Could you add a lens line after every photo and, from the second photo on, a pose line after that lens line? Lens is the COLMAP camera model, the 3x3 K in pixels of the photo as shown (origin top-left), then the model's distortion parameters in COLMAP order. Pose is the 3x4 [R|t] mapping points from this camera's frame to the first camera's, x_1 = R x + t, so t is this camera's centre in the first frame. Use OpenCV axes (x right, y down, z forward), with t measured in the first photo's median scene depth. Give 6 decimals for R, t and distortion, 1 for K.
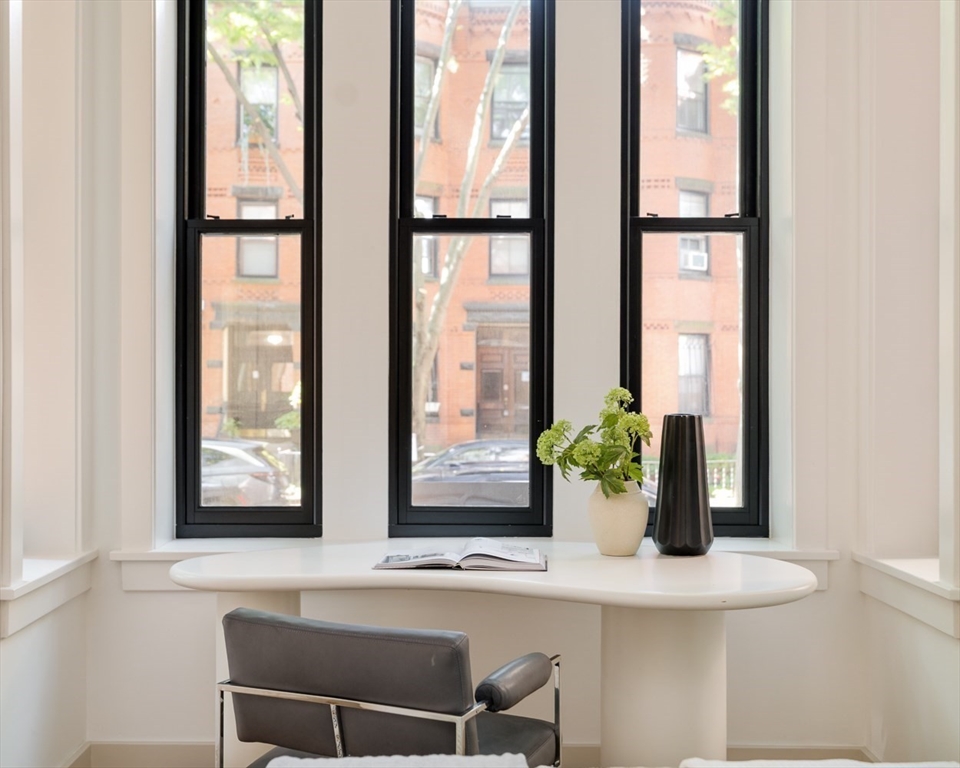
lens RADIAL K [[1168.0, 0, 422.8], [0, 1168.0, 384.2], [0, 0, 1]] dist [-0.003976, 0.000183]
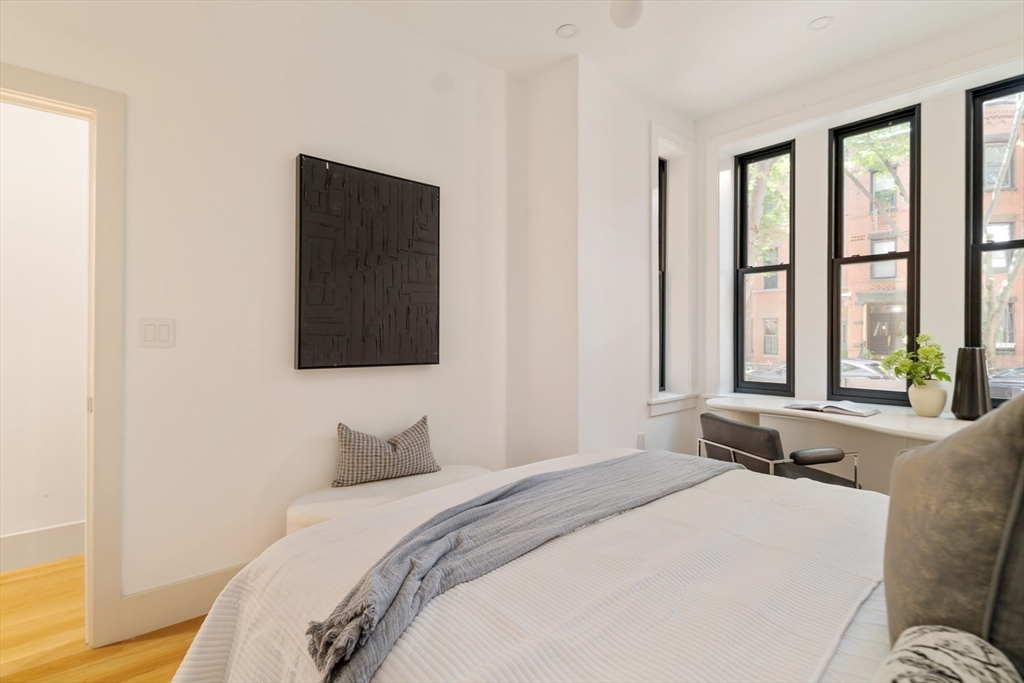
lens RADIAL K [[484.0, 0, 510.9], [0, 484.0, 333.3], [0, 0, 1]] dist [-0.000724, 0.000020]
pose [[0.667291, -0.003422, -0.744790, 0.257724], [0.003654, 0.999992, -0.001320, 0.000371], [0.744788, -0.001841, 0.667298, -0.084124]]
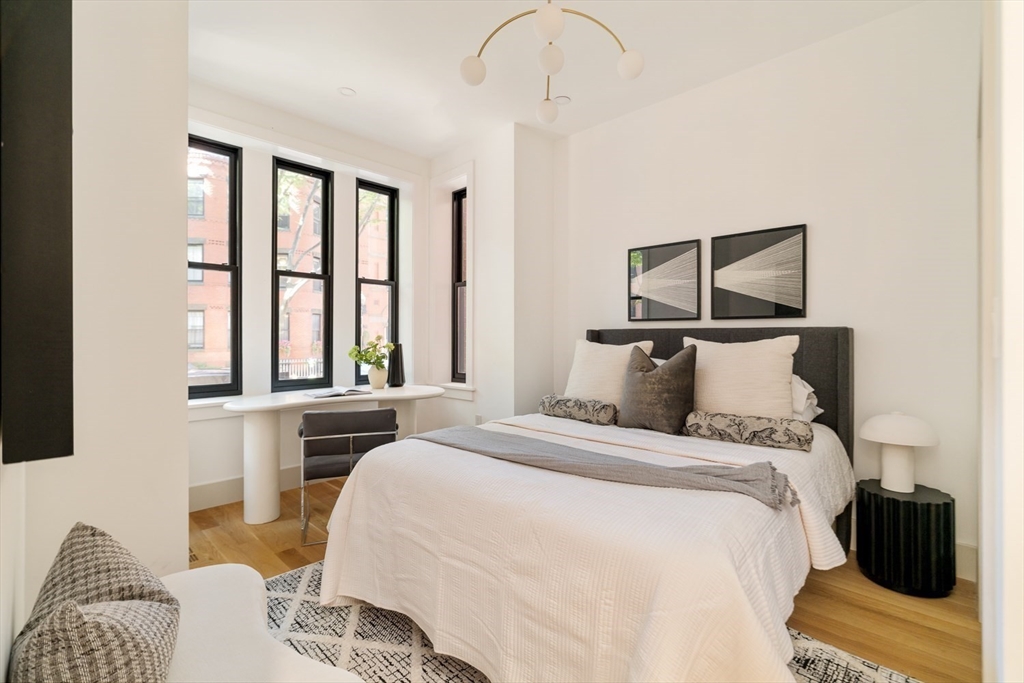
lens RADIAL K [[468.5, 0, 512.0], [0, 468.5, 341.5], [0, 0, 1]] dist [-0.000620, 0.000118]
pose [[0.682257, -0.005379, 0.731093, -0.416819], [-0.002923, 0.999945, 0.010084, 0.005552], [-0.731107, -0.009017, 0.682203, -0.095538]]
